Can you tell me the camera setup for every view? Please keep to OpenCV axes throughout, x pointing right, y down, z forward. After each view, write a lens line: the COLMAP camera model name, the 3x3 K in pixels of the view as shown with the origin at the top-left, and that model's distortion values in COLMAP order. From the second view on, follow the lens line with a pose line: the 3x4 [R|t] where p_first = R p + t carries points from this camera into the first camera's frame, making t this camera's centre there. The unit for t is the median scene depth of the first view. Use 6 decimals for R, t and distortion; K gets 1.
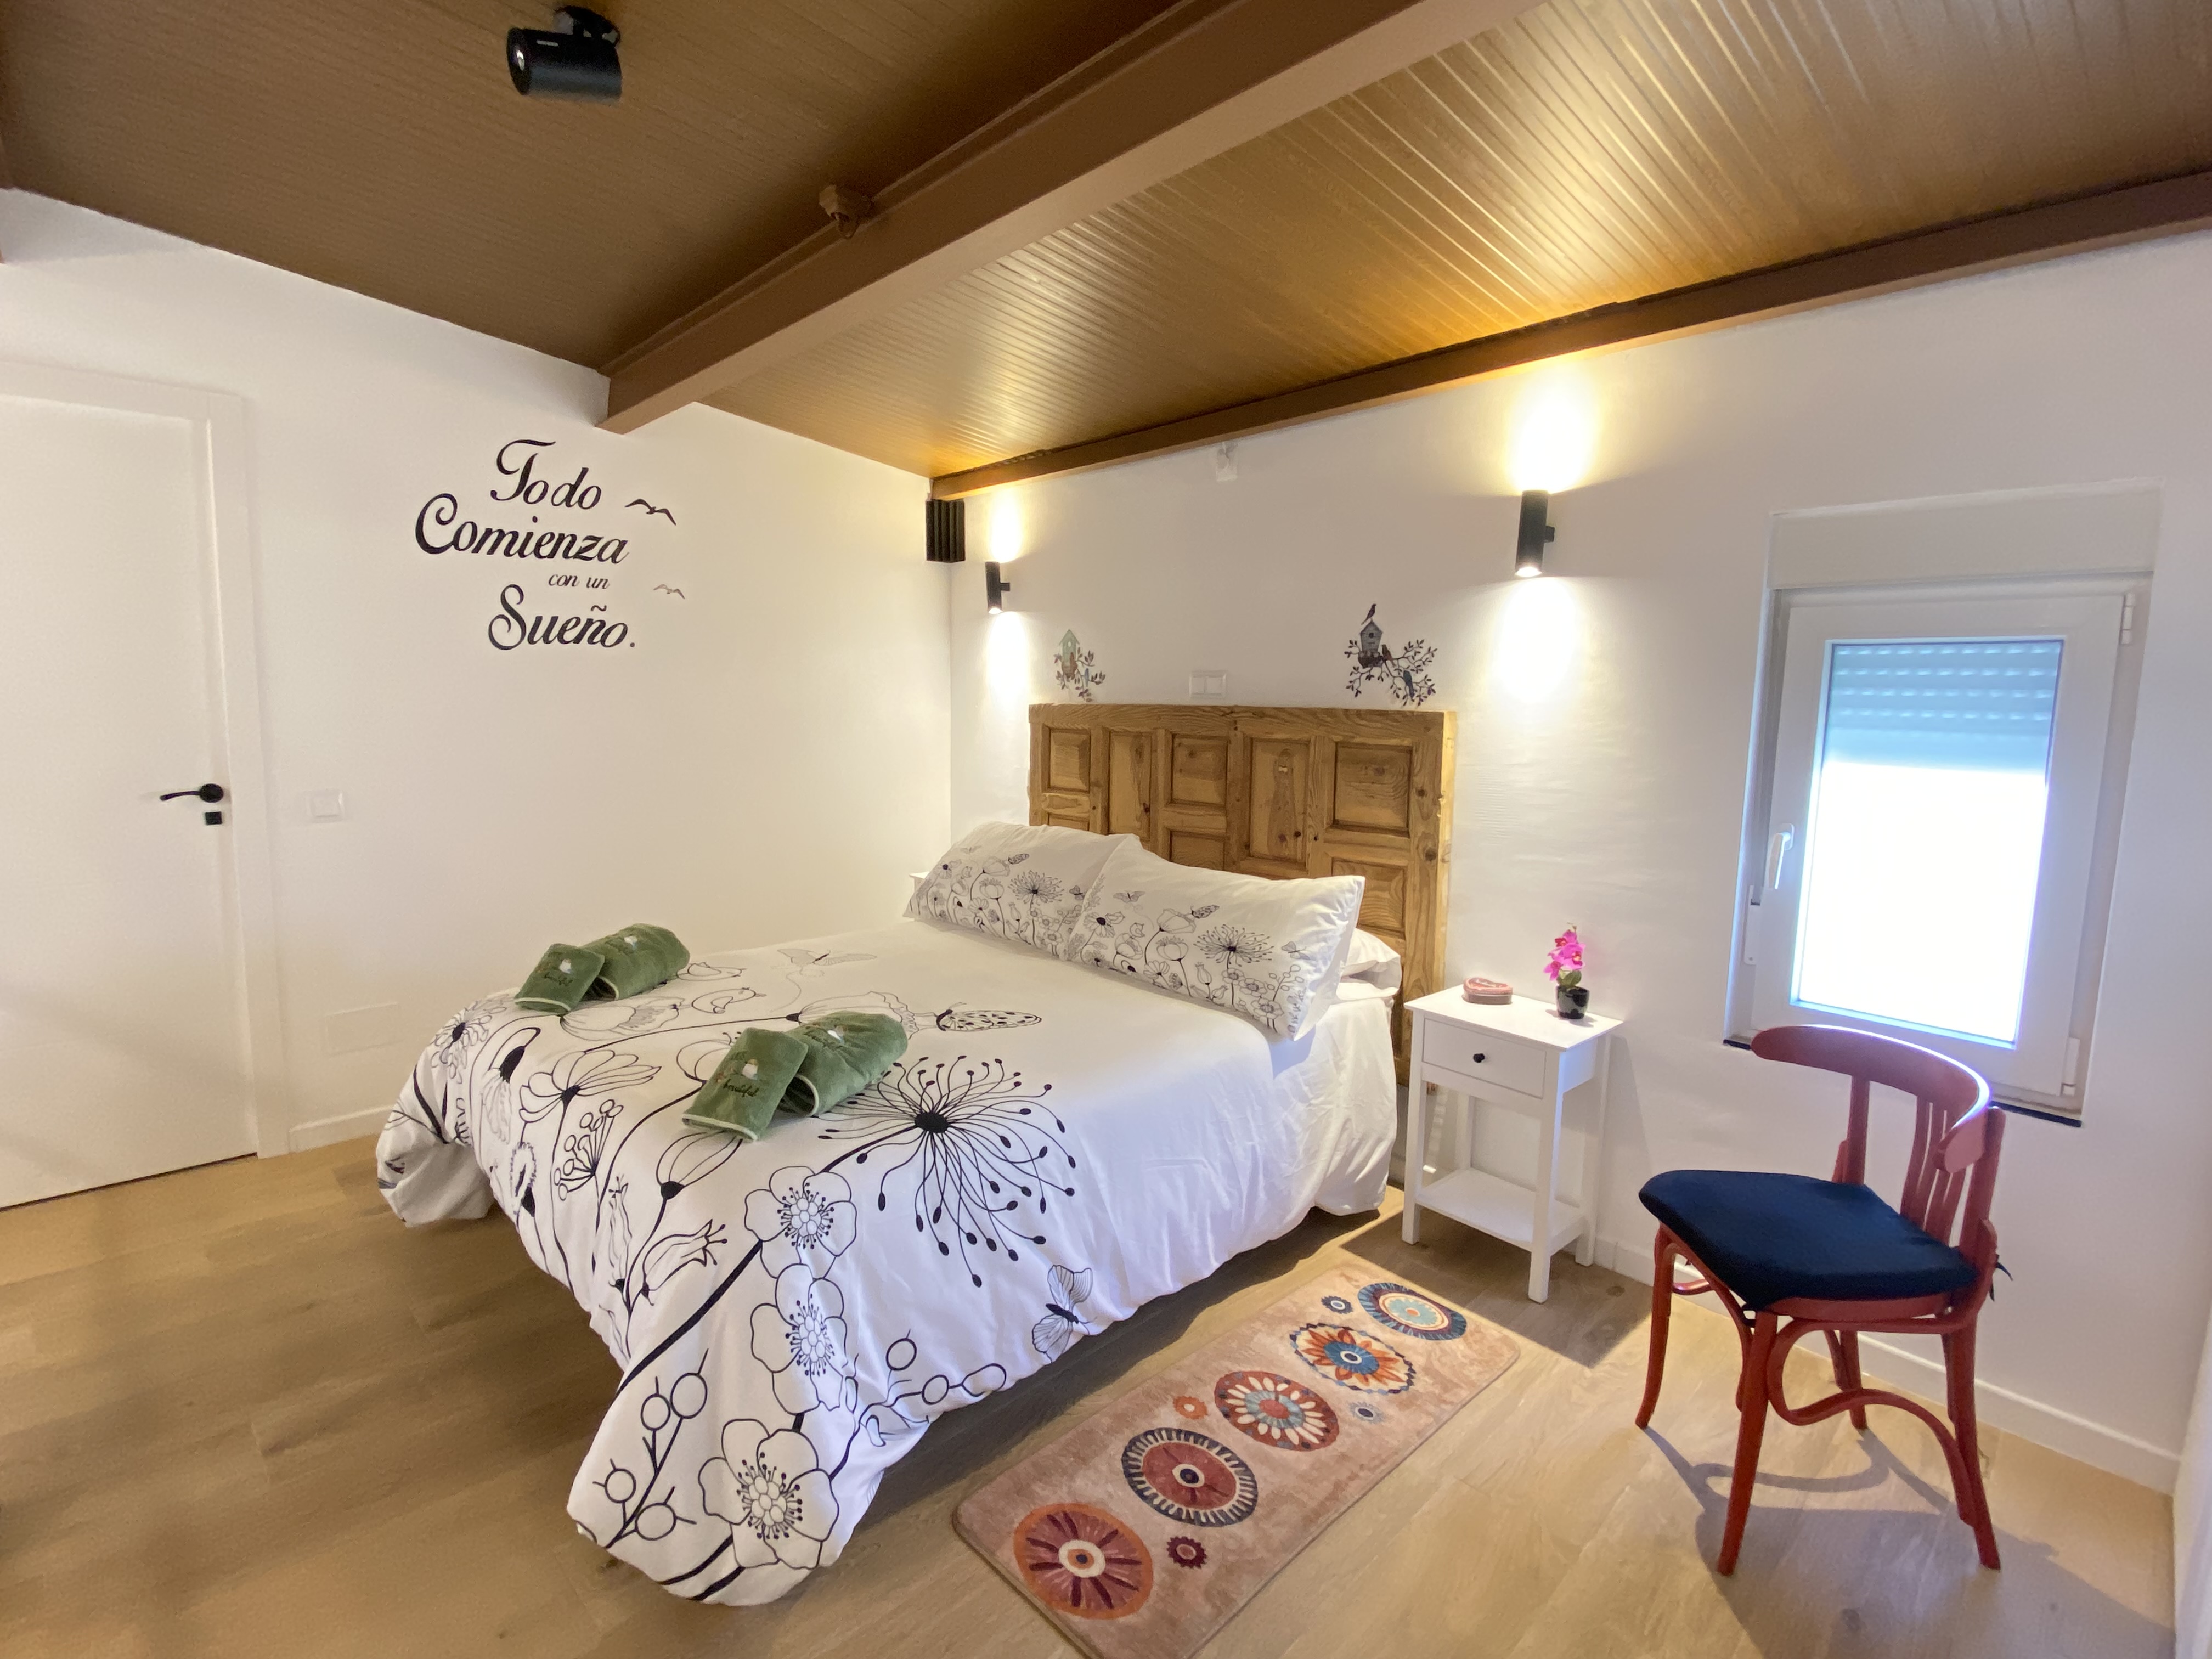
lens RADIAL K [[1014.9, 0, 1087.5], [0, 1014.9, 802.8], [0, 0, 1]] dist [0.089779, -0.000022]
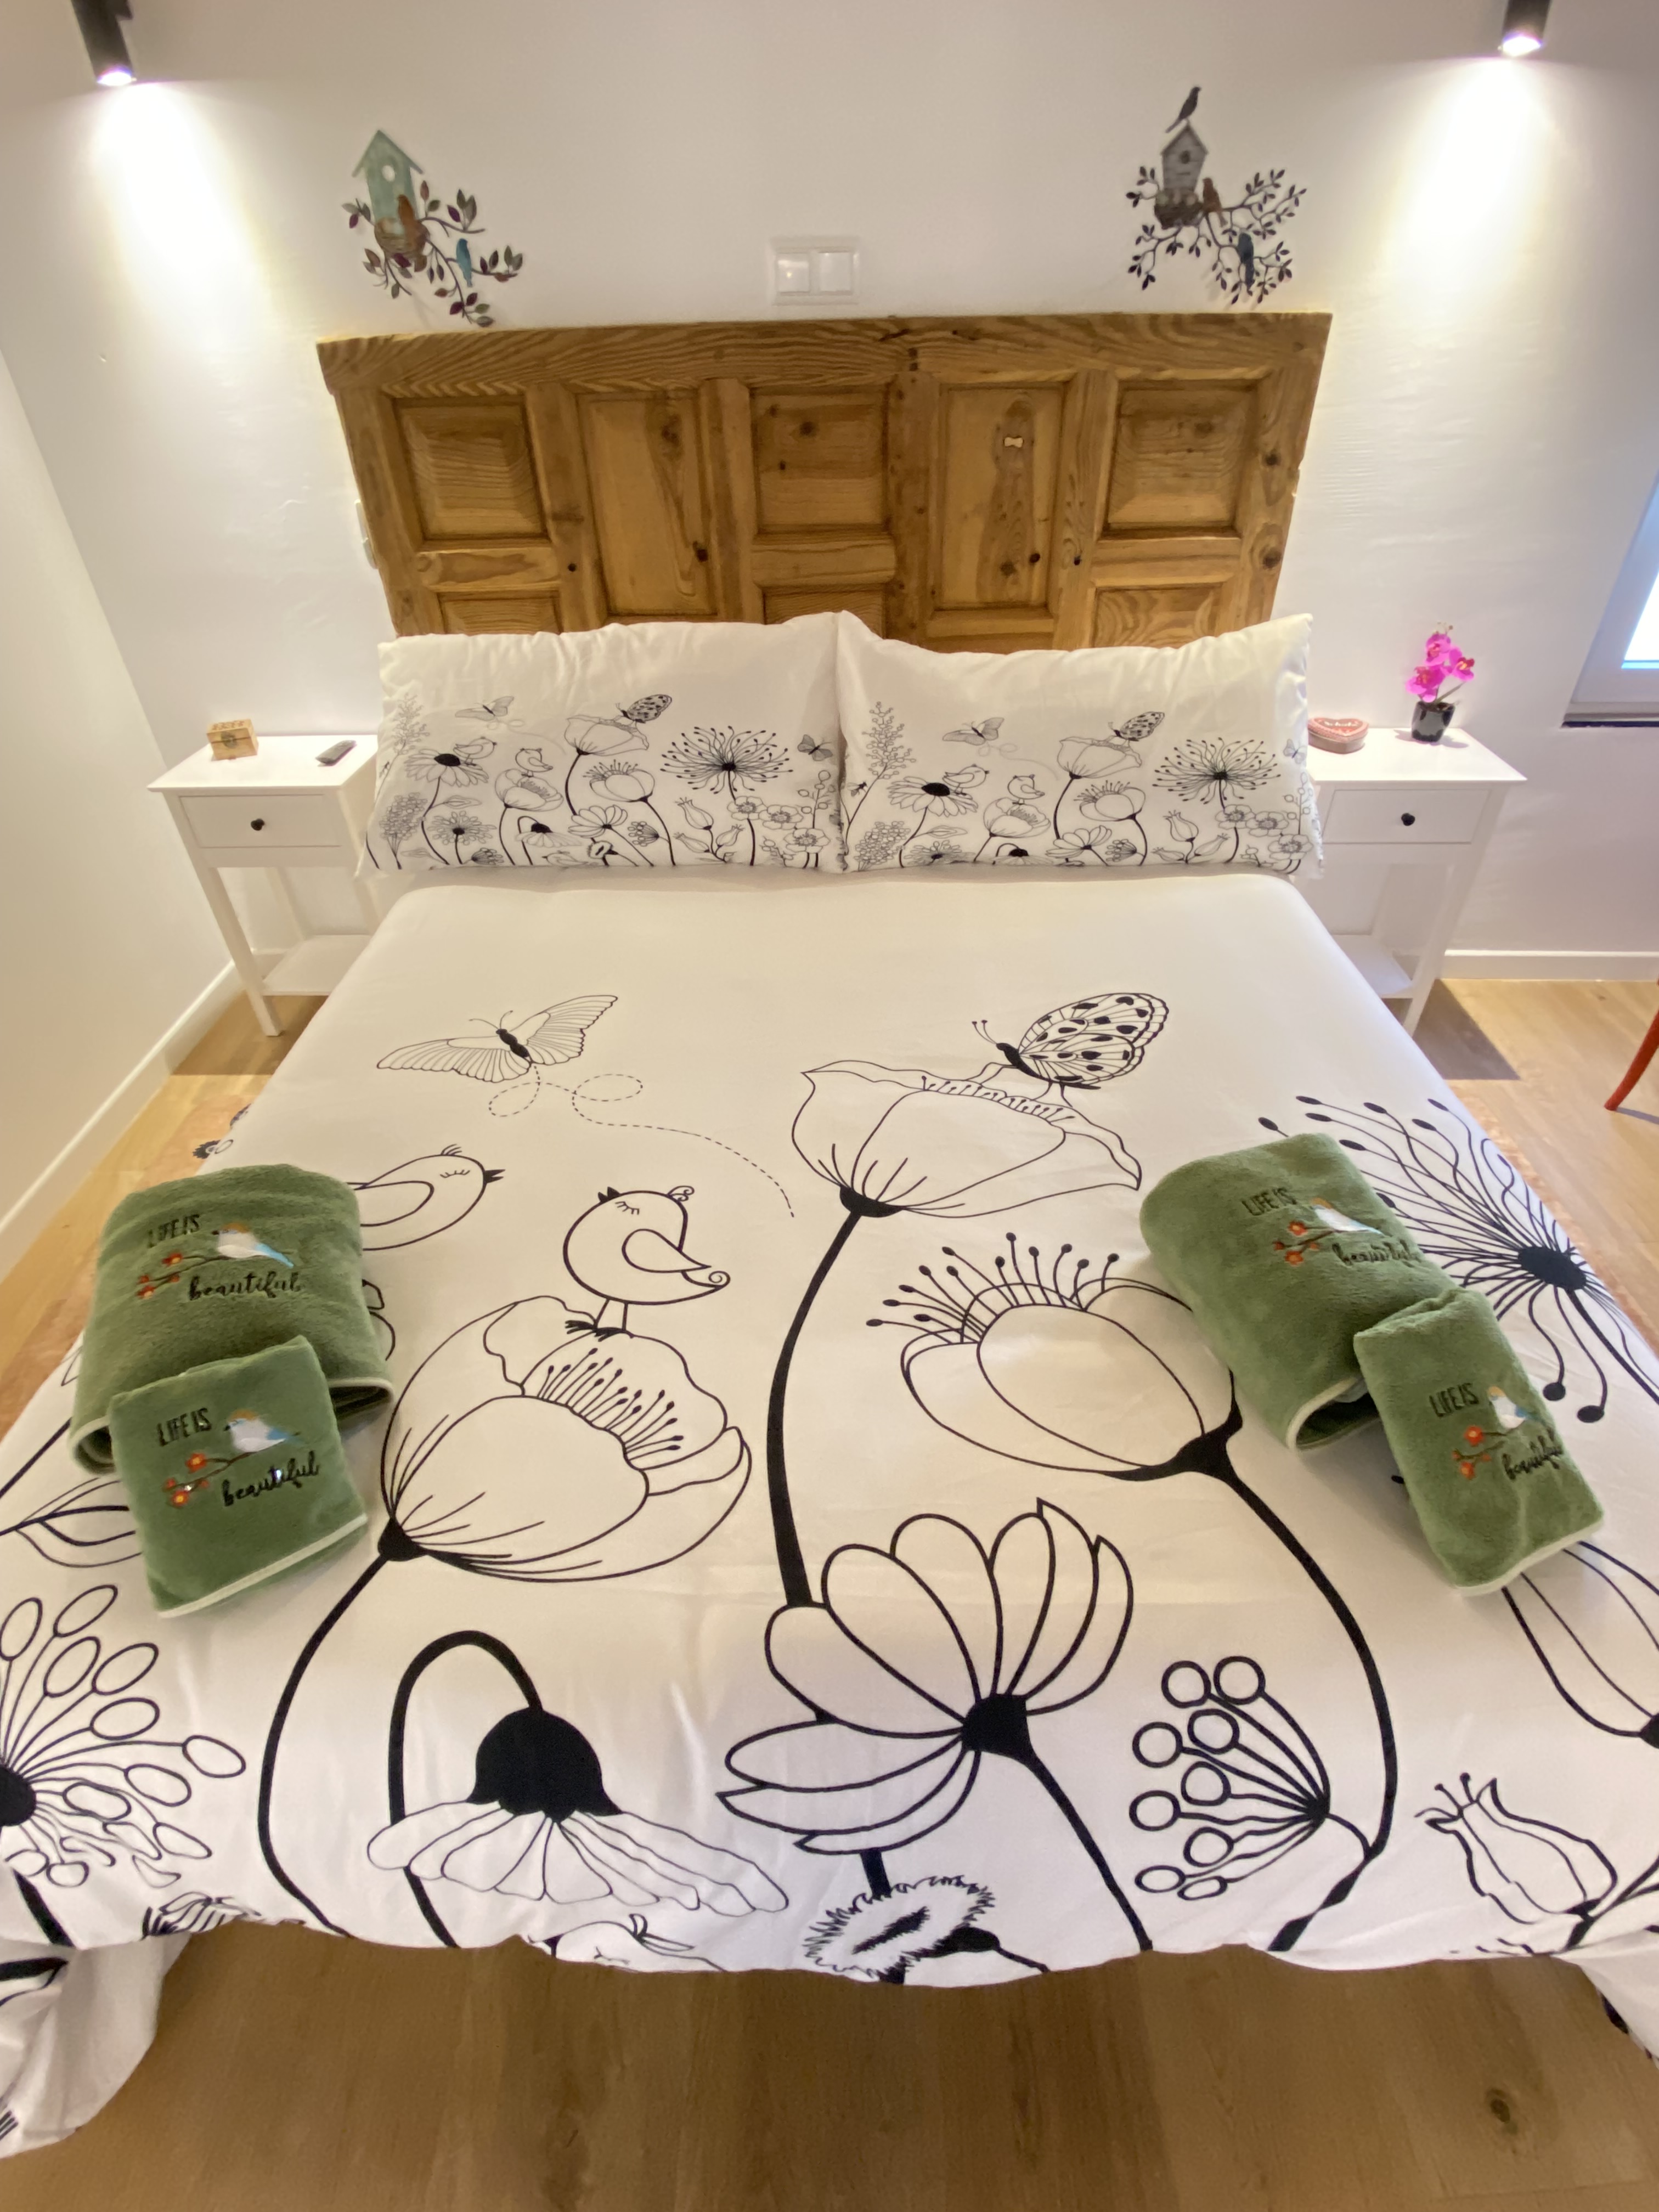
lens RADIAL K [[1053.4, 0, 829.5], [0, 1053.4, 1106.0], [0, 0, 1]] dist [0.016479, -0.020365]
pose [[0.695665, -0.466171, 0.546567, -0.433894], [0.107338, 0.819759, 0.562560, -0.079201], [-0.710302, -0.332686, 0.620315, 0.590943]]
